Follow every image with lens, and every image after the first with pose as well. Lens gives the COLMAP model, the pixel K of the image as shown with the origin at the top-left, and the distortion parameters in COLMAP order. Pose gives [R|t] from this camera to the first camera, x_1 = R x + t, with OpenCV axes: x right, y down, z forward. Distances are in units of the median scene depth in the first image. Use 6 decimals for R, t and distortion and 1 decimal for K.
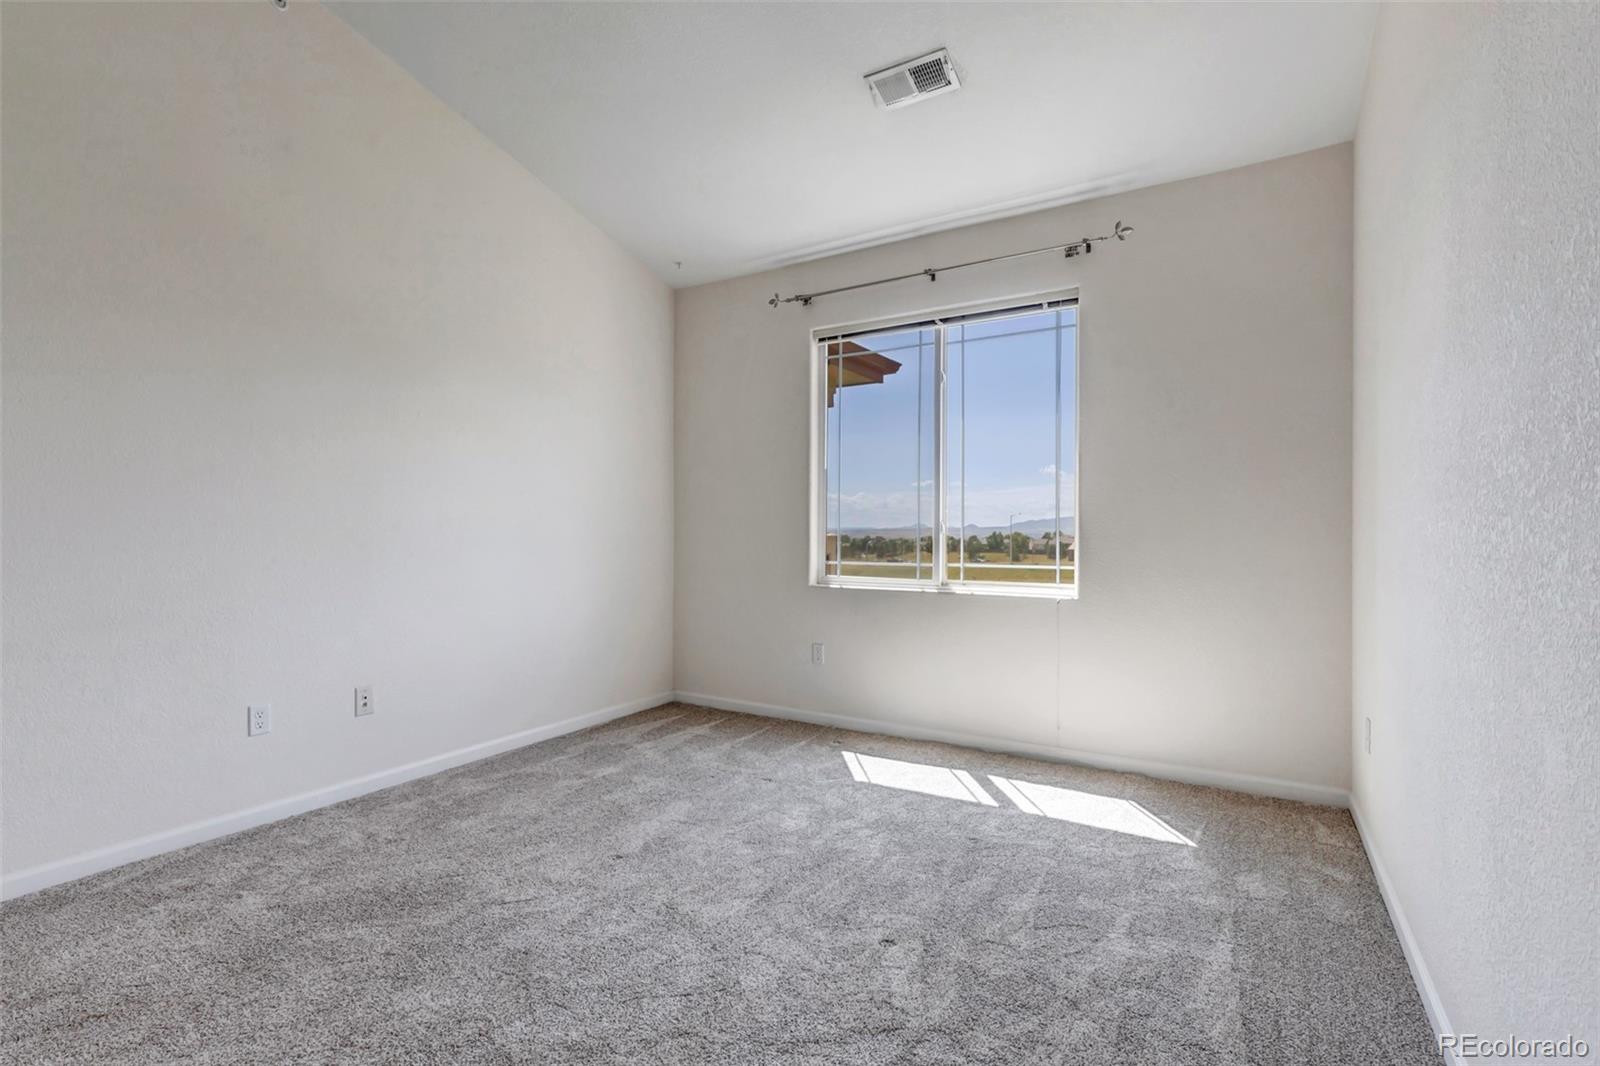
lens RADIAL K [[740.3, 0, 796.3], [0, 740.3, 531.1], [0, 0, 1]] dist [0.005584, -0.003576]
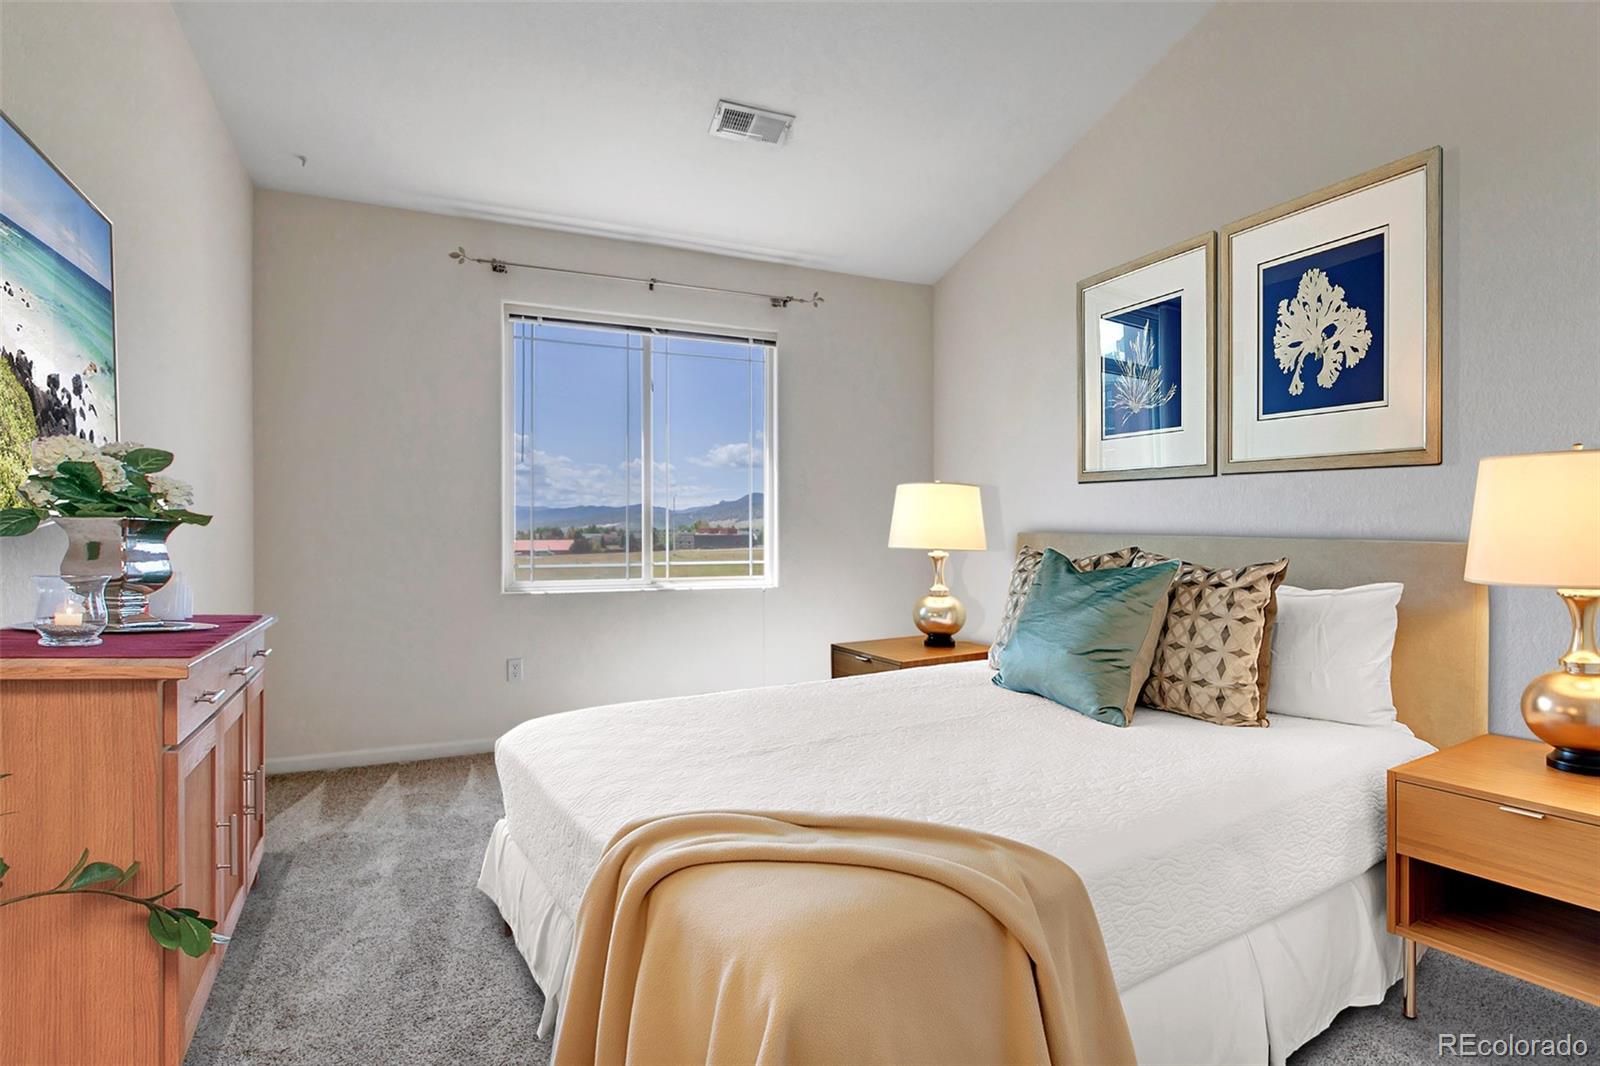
lens RADIAL K [[740.3, 0, 803.1], [0, 740.3, 534.1], [0, 0, 1]] dist [0.005584, -0.003576]
pose [[0.591402, -0.004981, 0.806361, -0.522741], [0.000697, 0.999984, 0.005666, -0.002151], [-0.806376, -0.002789, 0.591396, 0.213569]]
